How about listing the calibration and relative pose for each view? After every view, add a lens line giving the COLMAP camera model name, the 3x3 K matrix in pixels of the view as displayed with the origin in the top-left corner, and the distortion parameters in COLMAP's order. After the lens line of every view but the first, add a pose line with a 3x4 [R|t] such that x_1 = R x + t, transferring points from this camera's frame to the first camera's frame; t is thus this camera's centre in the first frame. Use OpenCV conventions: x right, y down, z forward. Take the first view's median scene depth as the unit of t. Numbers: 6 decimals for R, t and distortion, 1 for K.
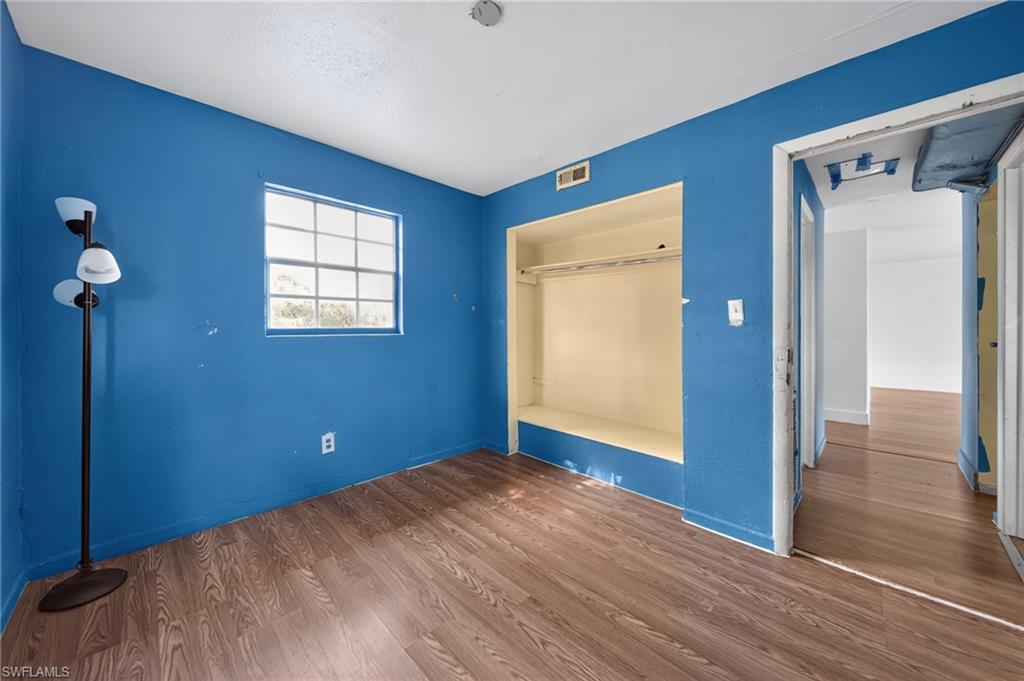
lens RADIAL K [[371.2, 0, 515.9], [0, 371.2, 336.5], [0, 0, 1]] dist [0.000185, -0.002306]
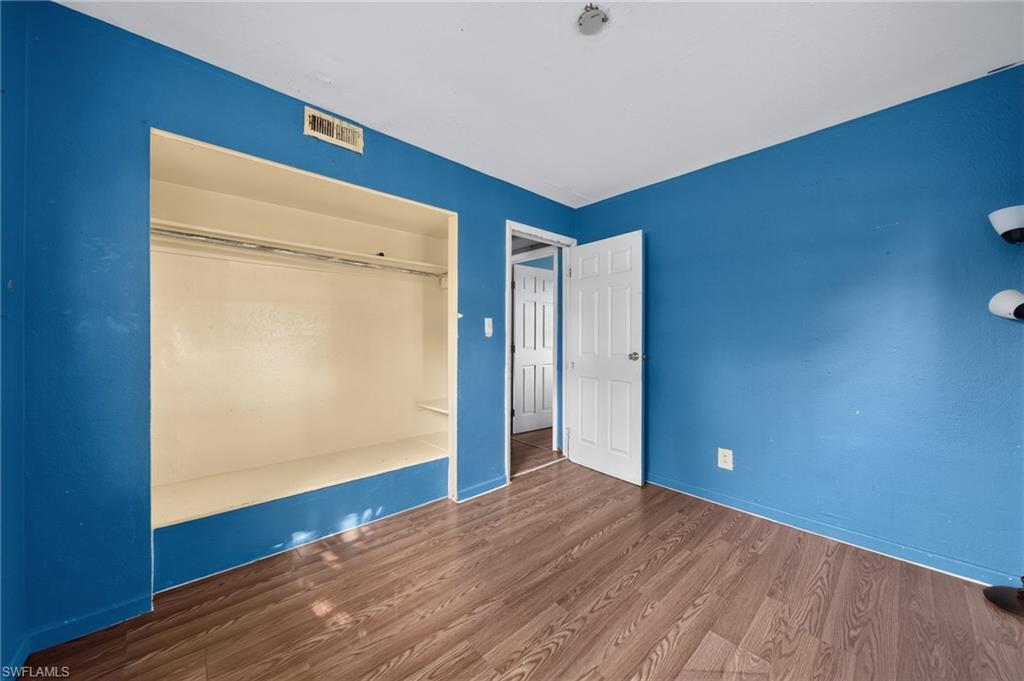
lens RADIAL K [[371.2, 0, 515.9], [0, 371.2, 336.5], [0, 0, 1]] dist [0.000185, -0.002306]
pose [[0.018785, 0.001327, 0.999823, -0.794282], [0.018060, 0.999836, -0.001666, -0.025258], [-0.999660, 0.018088, 0.018758, 0.872571]]
